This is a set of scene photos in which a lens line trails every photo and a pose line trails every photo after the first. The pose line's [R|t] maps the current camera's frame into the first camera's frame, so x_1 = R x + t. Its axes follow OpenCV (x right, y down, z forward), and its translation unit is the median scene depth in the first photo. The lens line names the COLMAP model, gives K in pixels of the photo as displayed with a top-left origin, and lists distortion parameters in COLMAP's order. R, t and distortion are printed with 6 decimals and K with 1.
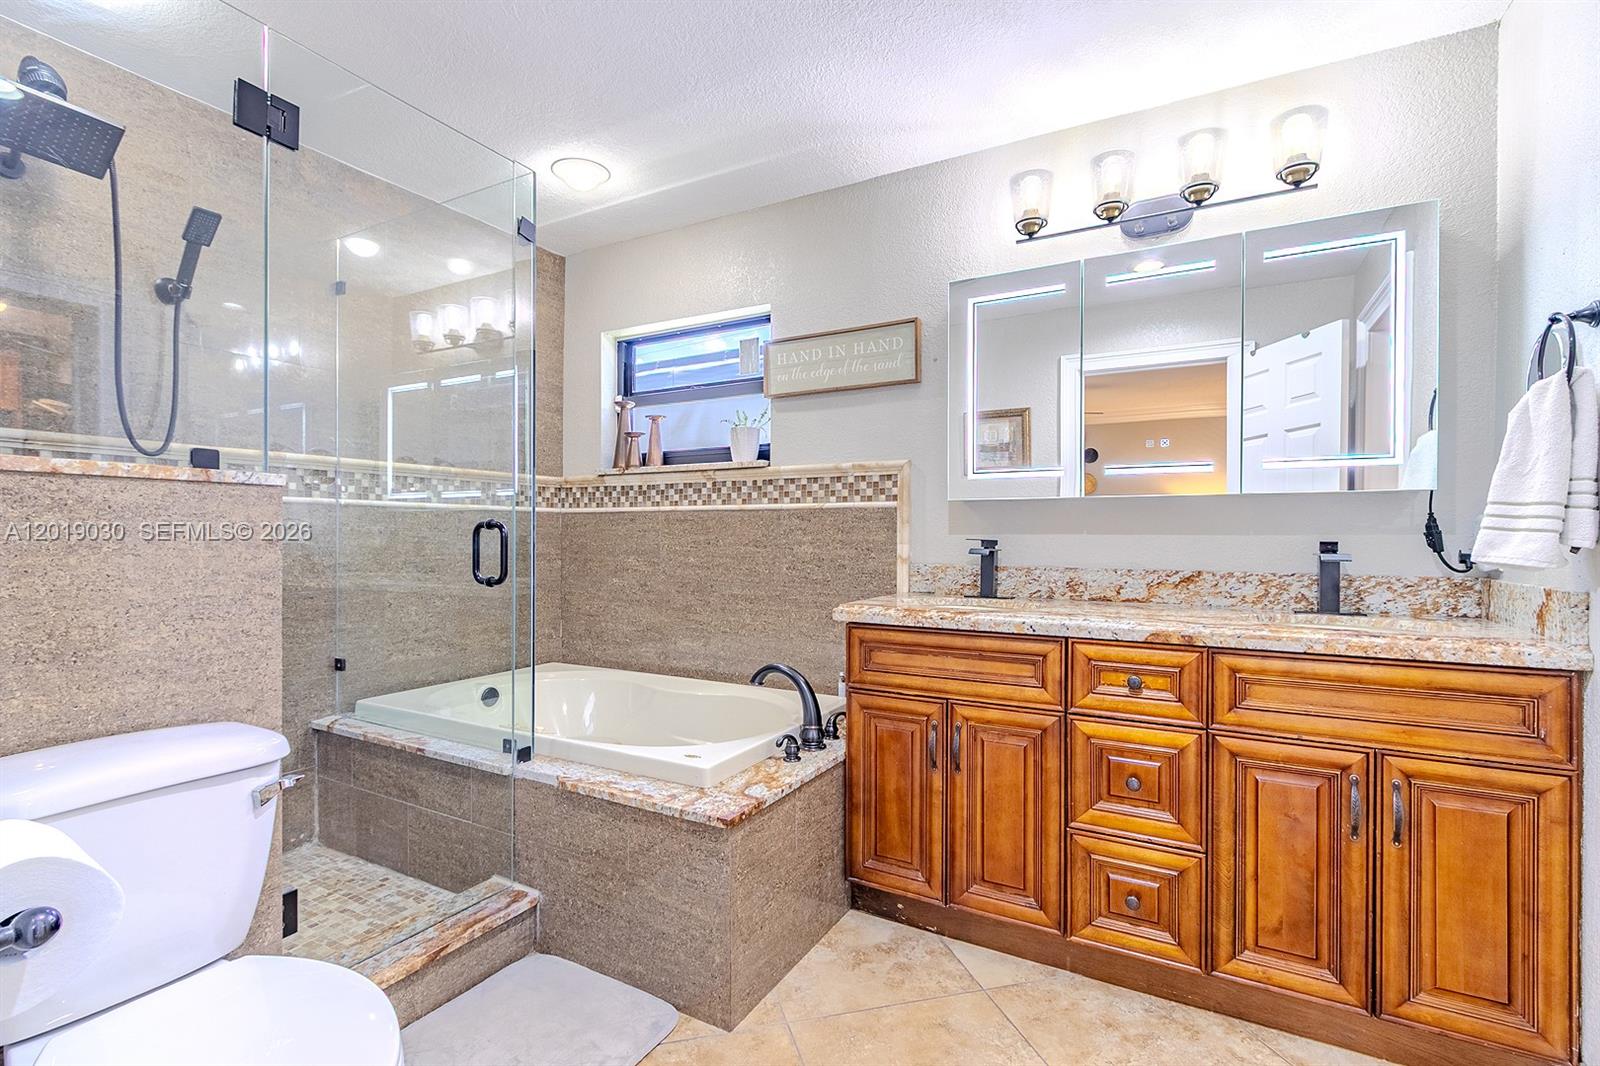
lens RADIAL K [[735.8, 0, 791.0], [0, 735.8, 536.1], [0, 0, 1]] dist [0.004143, -0.001074]
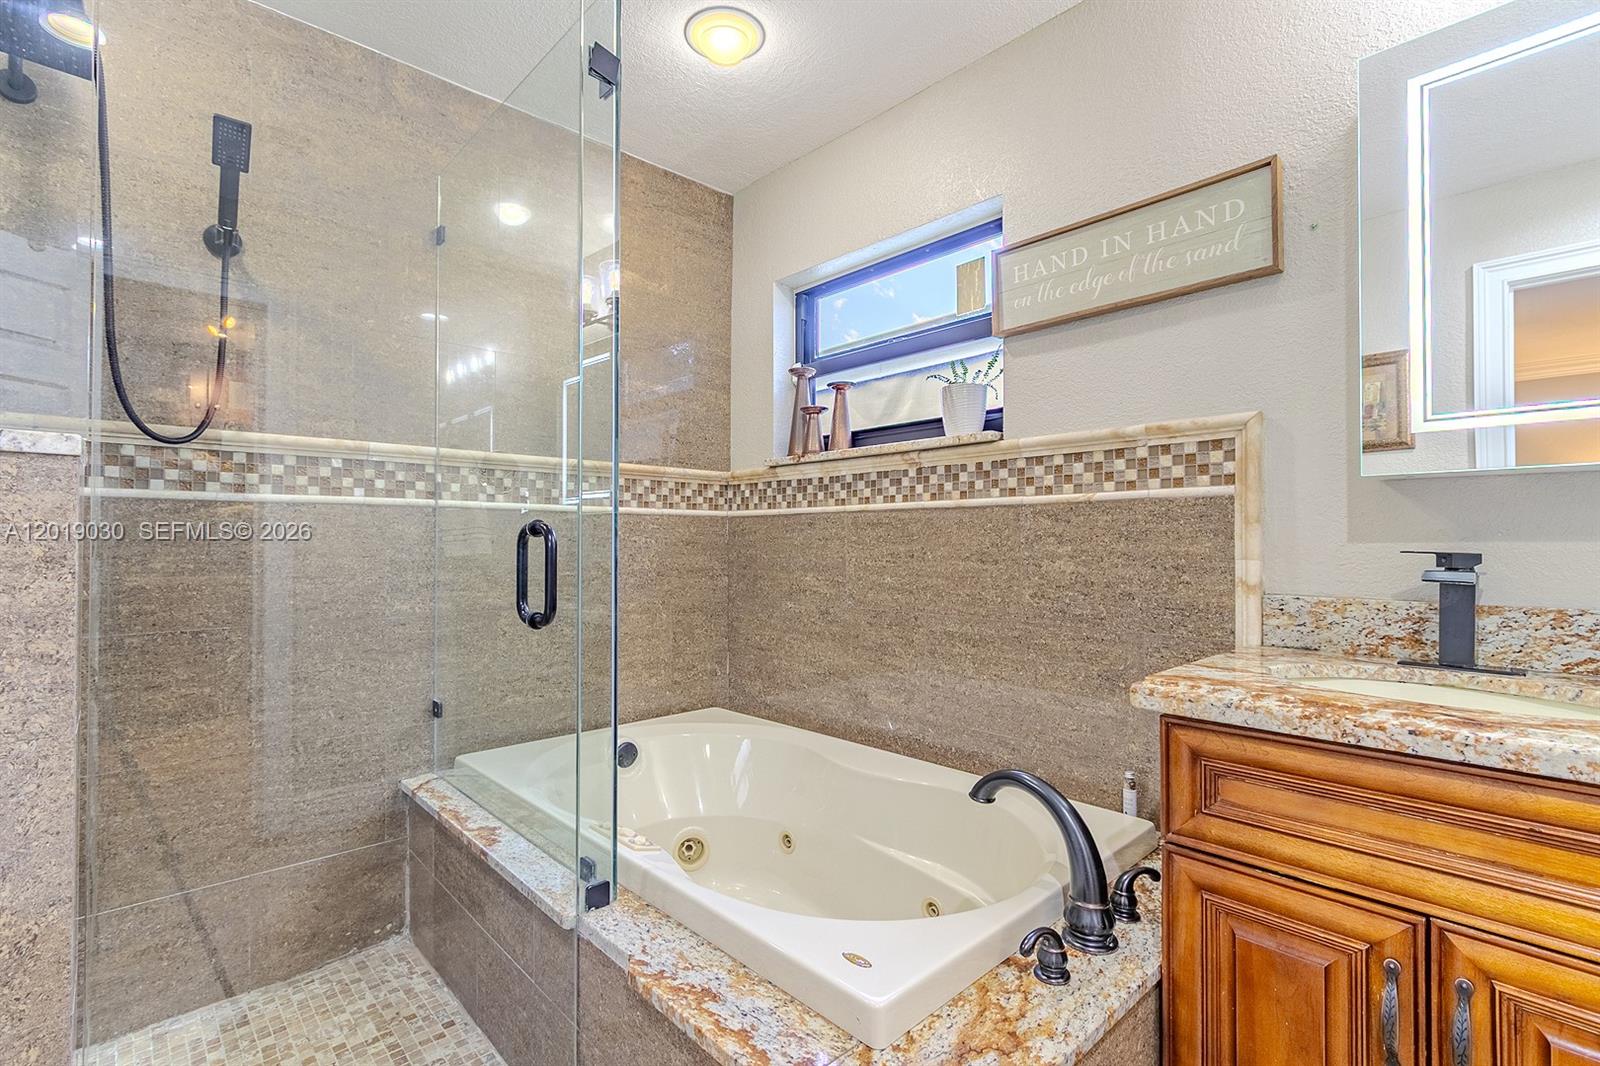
lens RADIAL K [[735.8, 0, 787.1], [0, 735.8, 535.1], [0, 0, 1]] dist [0.004143, -0.001074]
pose [[0.951911, -0.005810, -0.306319, -0.012757], [0.001416, 0.999893, -0.014566, -0.000458], [0.306371, 0.013432, 0.951817, 0.367432]]
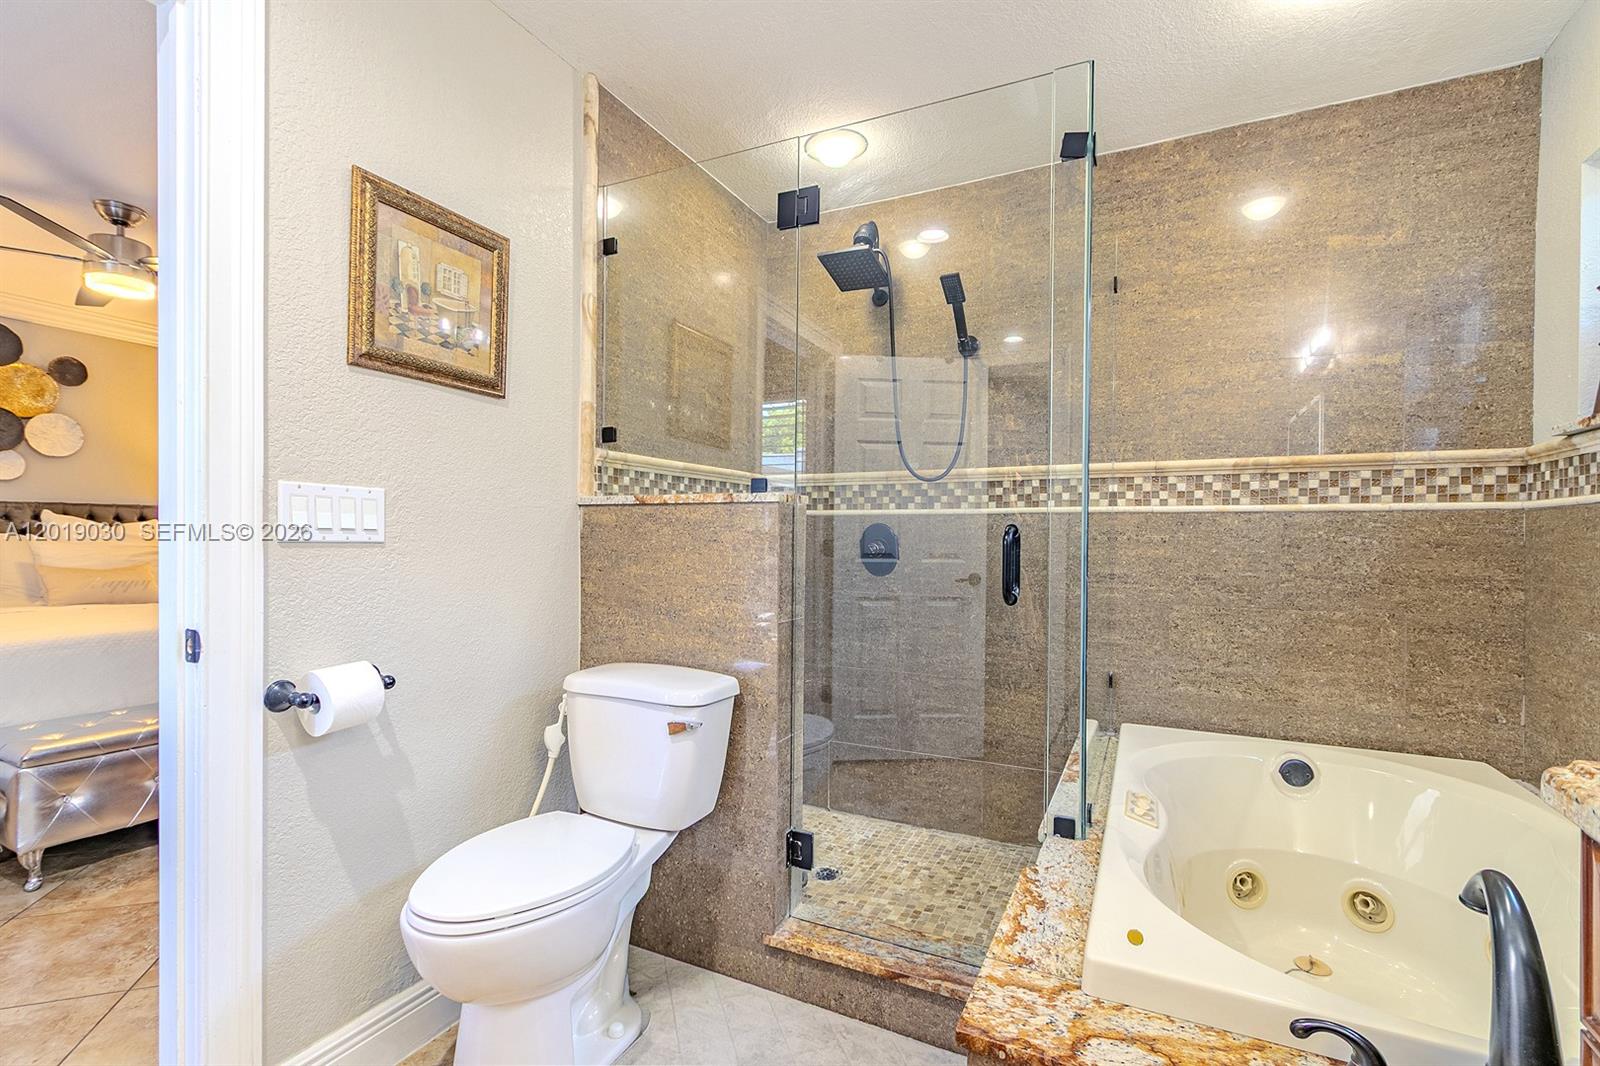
lens RADIAL K [[735.8, 0, 792.3], [0, 735.8, 546.2], [0, 0, 1]] dist [0.004143, -0.001074]
pose [[0.054933, 0.005447, -0.998475, 0.320857], [-0.010562, 0.999932, 0.004874, 0.000578], [0.998434, 0.010278, 0.054986, 0.547622]]
